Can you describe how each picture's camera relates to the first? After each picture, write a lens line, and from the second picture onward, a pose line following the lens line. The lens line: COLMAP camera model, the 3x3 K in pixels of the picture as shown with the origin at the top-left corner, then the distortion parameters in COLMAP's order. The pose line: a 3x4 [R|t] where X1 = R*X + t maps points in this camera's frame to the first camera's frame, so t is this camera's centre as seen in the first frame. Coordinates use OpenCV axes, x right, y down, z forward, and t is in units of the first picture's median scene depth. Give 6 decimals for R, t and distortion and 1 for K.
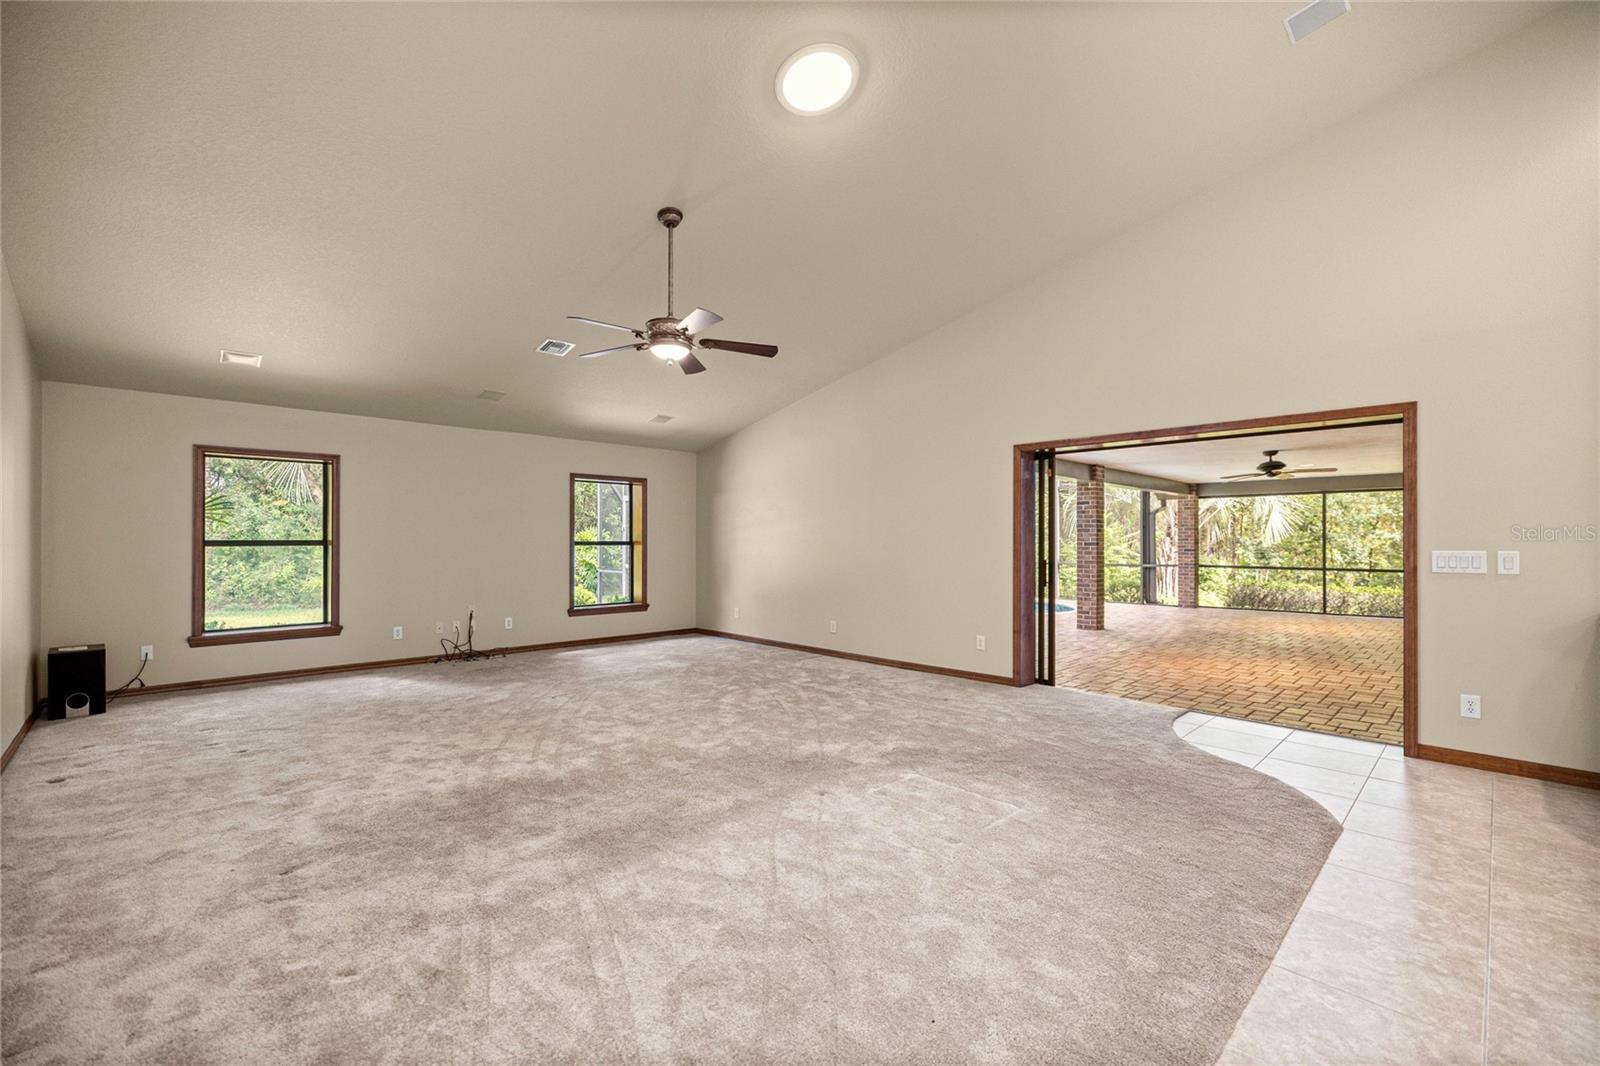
lens RADIAL K [[666.0, 0, 790.1], [0, 666.0, 535.3], [0, 0, 1]] dist [-0.000663, -0.000001]
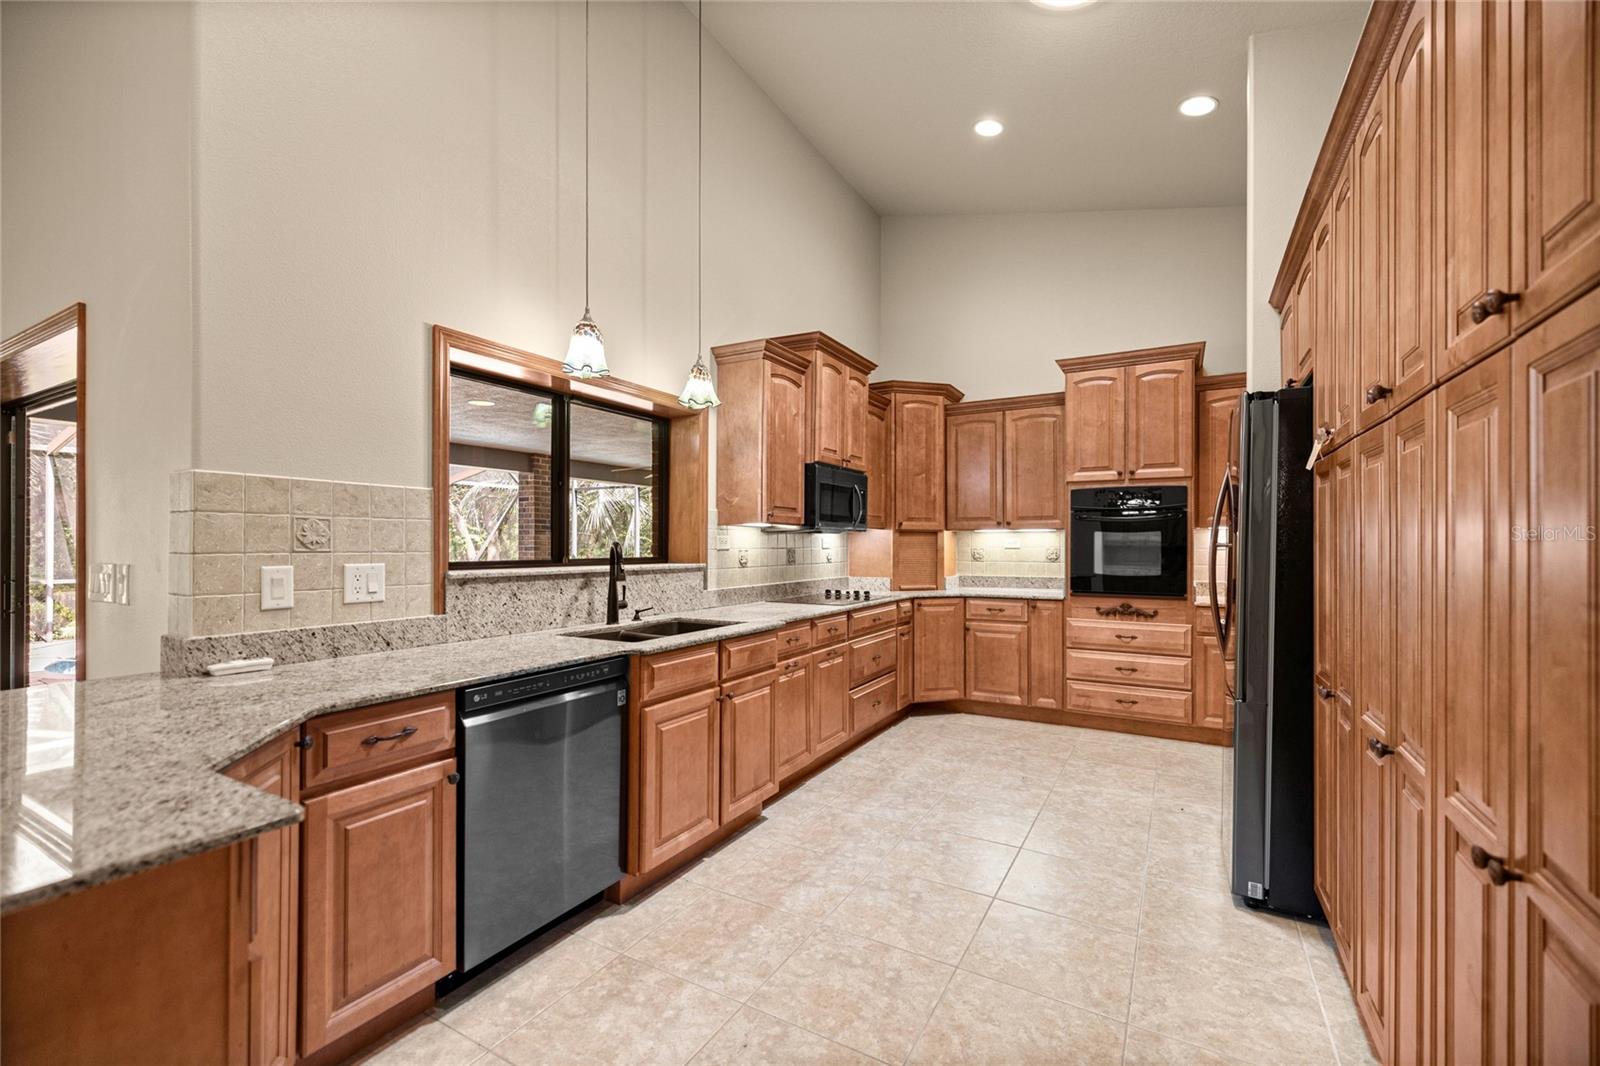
lens RADIAL K [[670.0, 0, 795.6], [0, 670.0, 539.5], [0, 0, 1]] dist [0.002015, 0.000476]
pose [[0.958661, 0.002772, 0.284539, 0.526817], [-0.003267, 0.999994, 0.001267, -0.000143], [-0.284533, -0.002144, 0.958664, 0.094130]]
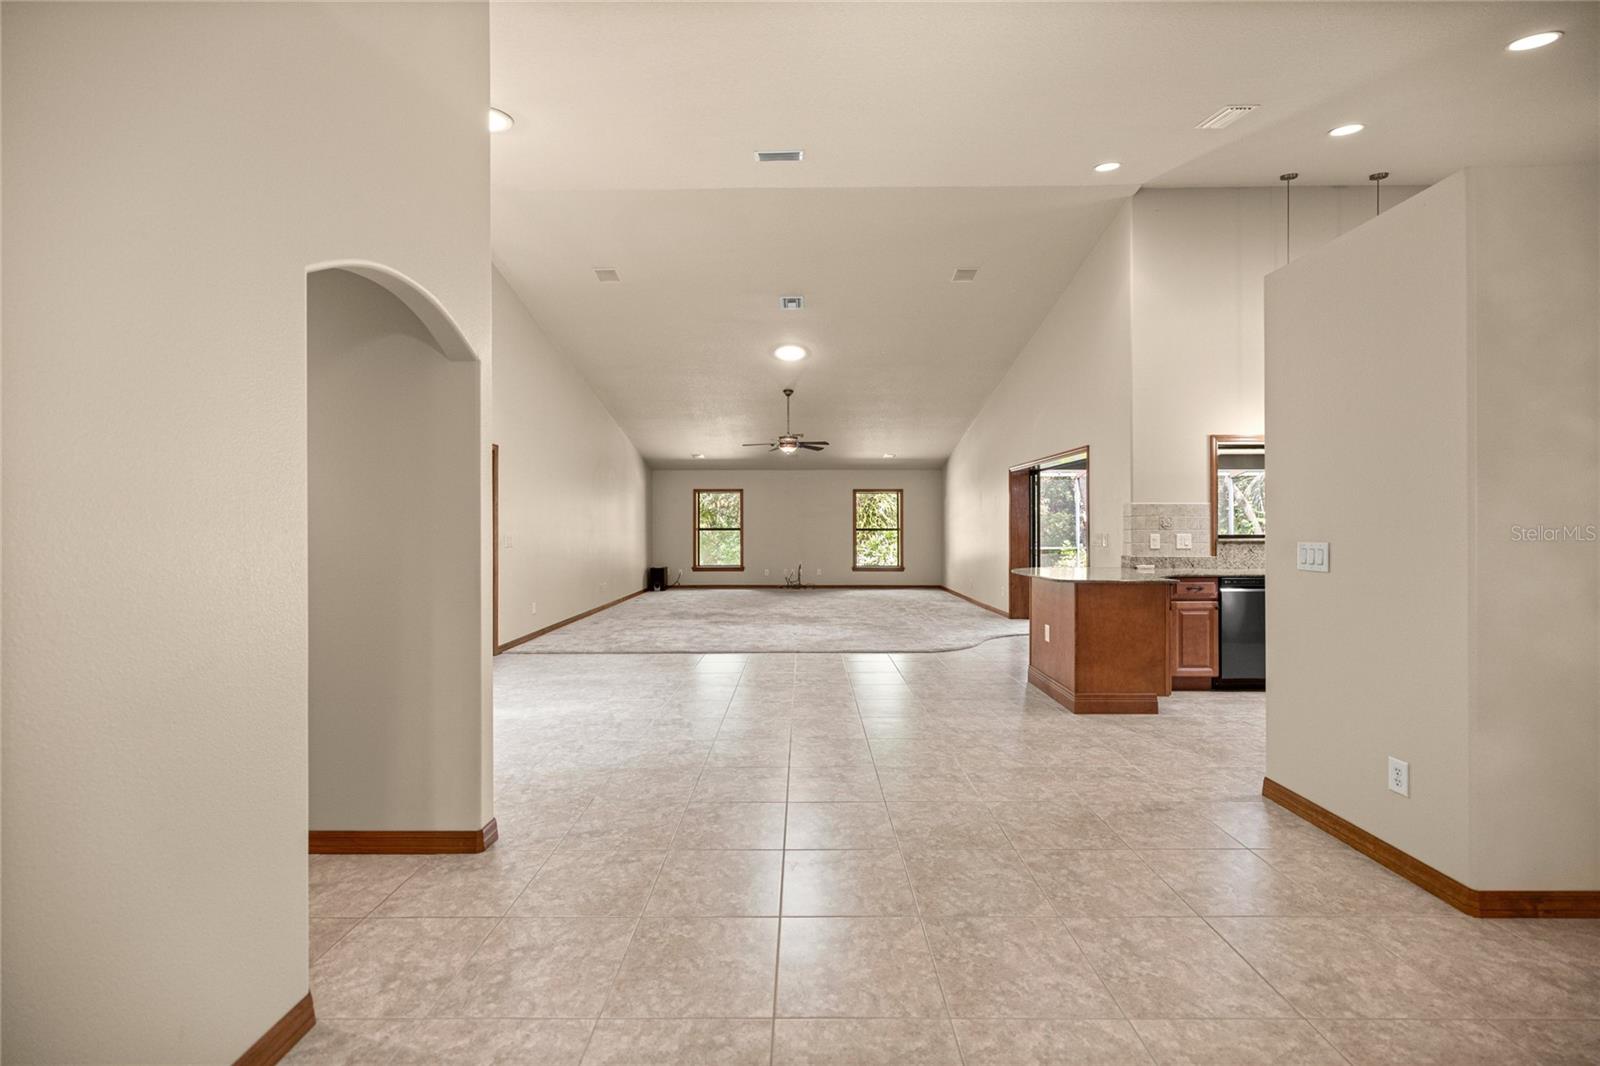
lens RADIAL K [[678.0, 0, 794.3], [0, 678.0, 525.2], [0, 0, 1]] dist [-0.000144, -0.000110]
pose [[0.715611, -0.004069, -0.698487, 0.618698], [0.007833, 0.999967, 0.002201, -0.002791], [0.698455, -0.007047, 0.715619, -0.293743]]
